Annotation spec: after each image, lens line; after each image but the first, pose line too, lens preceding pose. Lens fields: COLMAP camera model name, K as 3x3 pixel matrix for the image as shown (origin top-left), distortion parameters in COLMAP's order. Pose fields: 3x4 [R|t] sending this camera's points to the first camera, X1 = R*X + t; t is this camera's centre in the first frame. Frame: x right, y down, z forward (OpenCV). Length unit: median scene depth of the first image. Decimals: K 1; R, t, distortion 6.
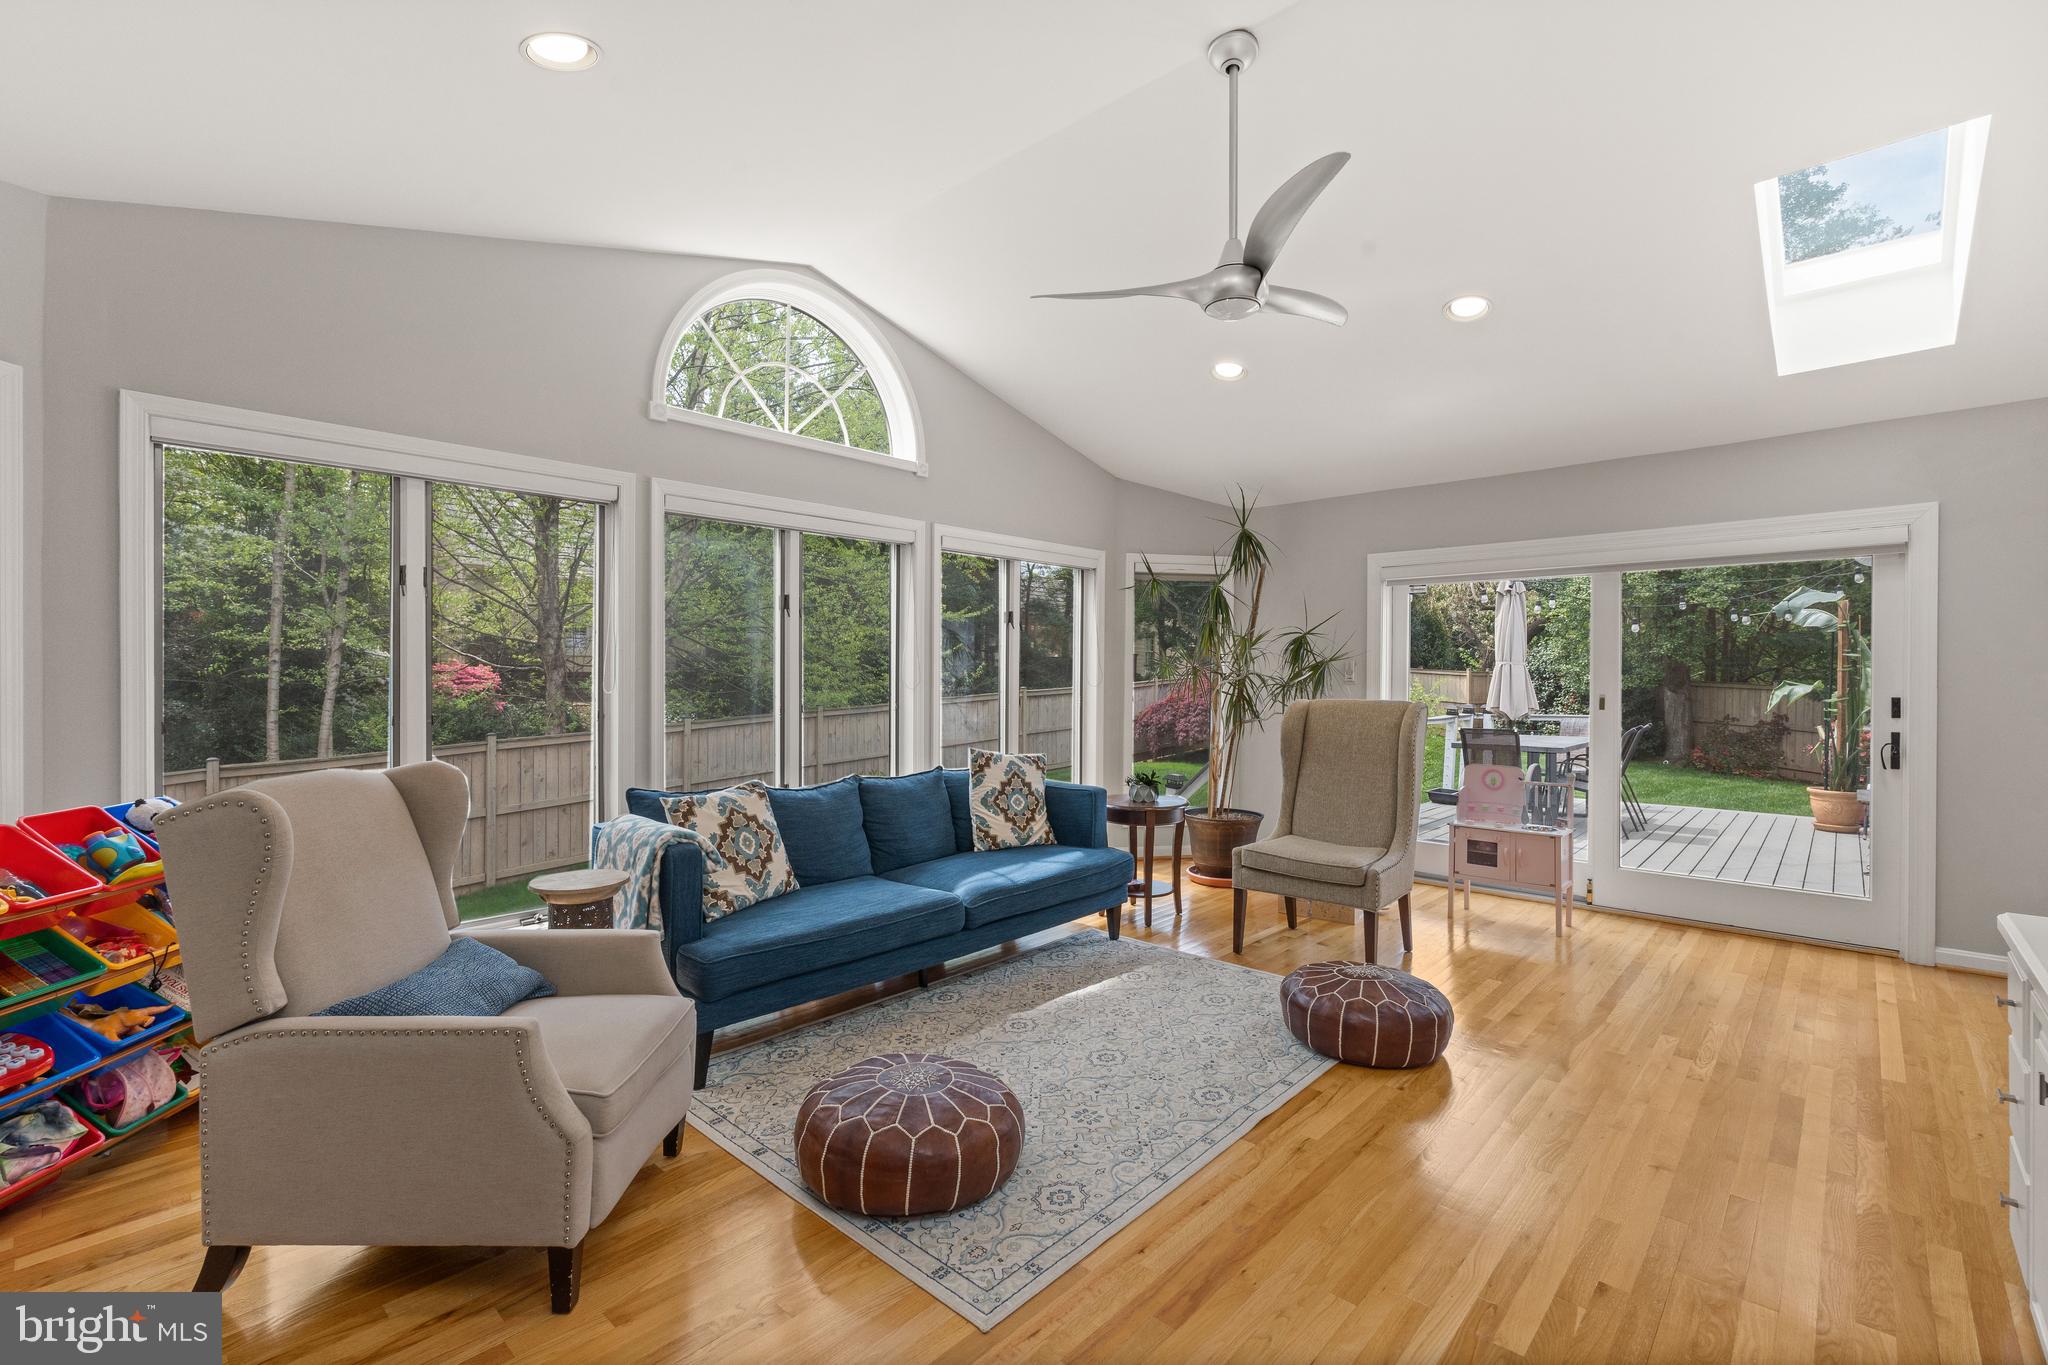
lens RADIAL K [[895.7, 0, 1030.9], [0, 895.7, 682.8], [0, 0, 1]] dist [-0.002665, -0.000277]
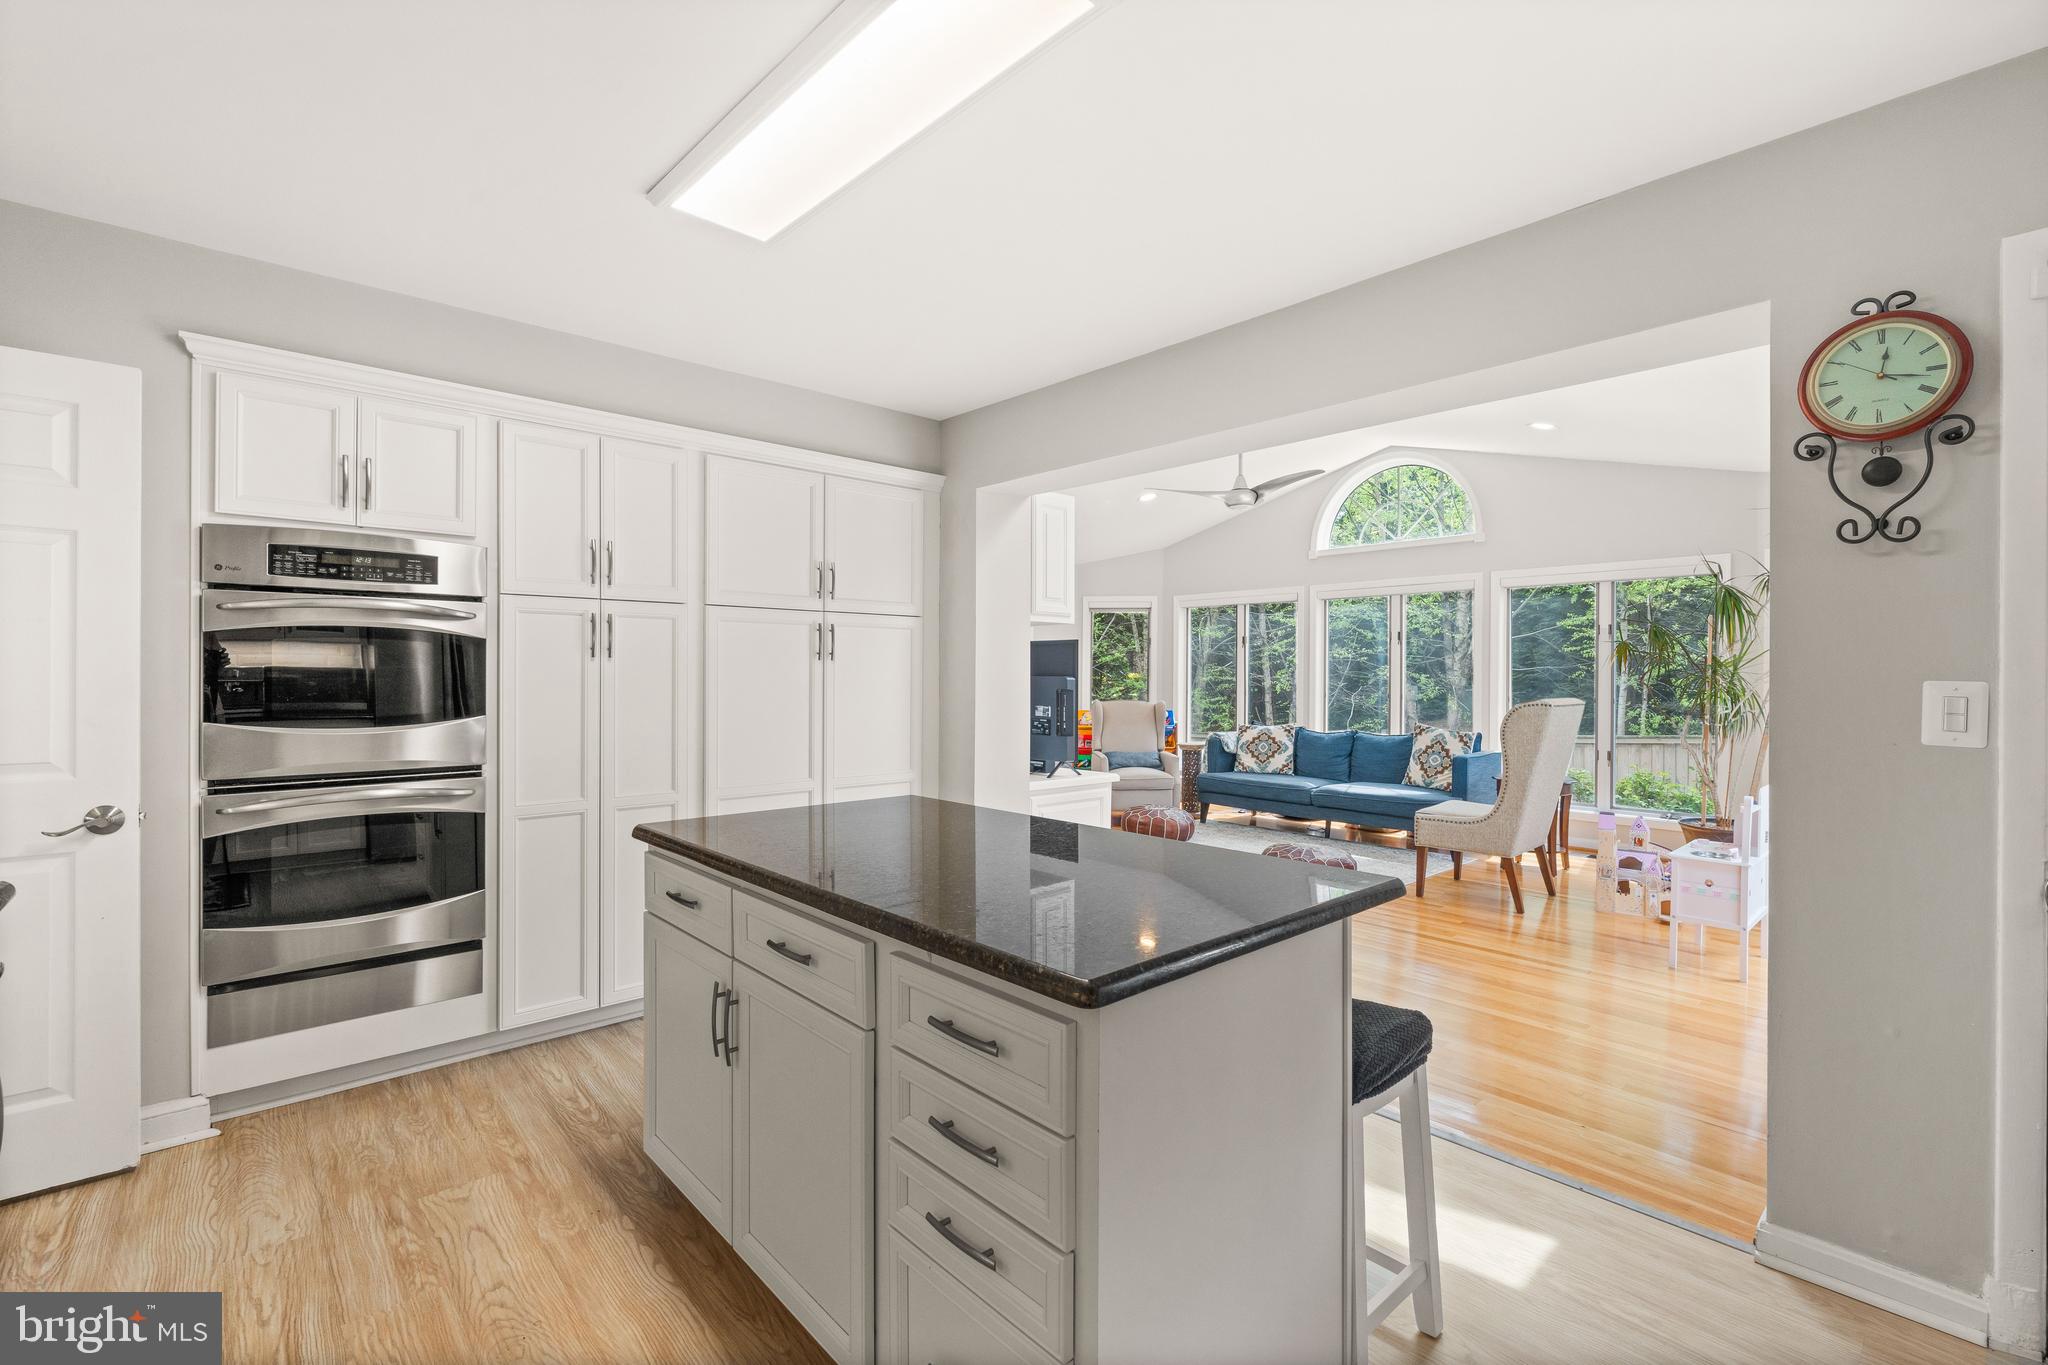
lens RADIAL K [[902.3, 0, 1023.0], [0, 902.3, 678.3], [0, 0, 1]] dist [-0.000865, -0.000026]
pose [[-0.090133, 0.004576, -0.995919, 1.788426], [-0.009738, 0.999938, 0.005476, -0.009318], [0.995882, 0.010192, -0.090083, 0.488905]]
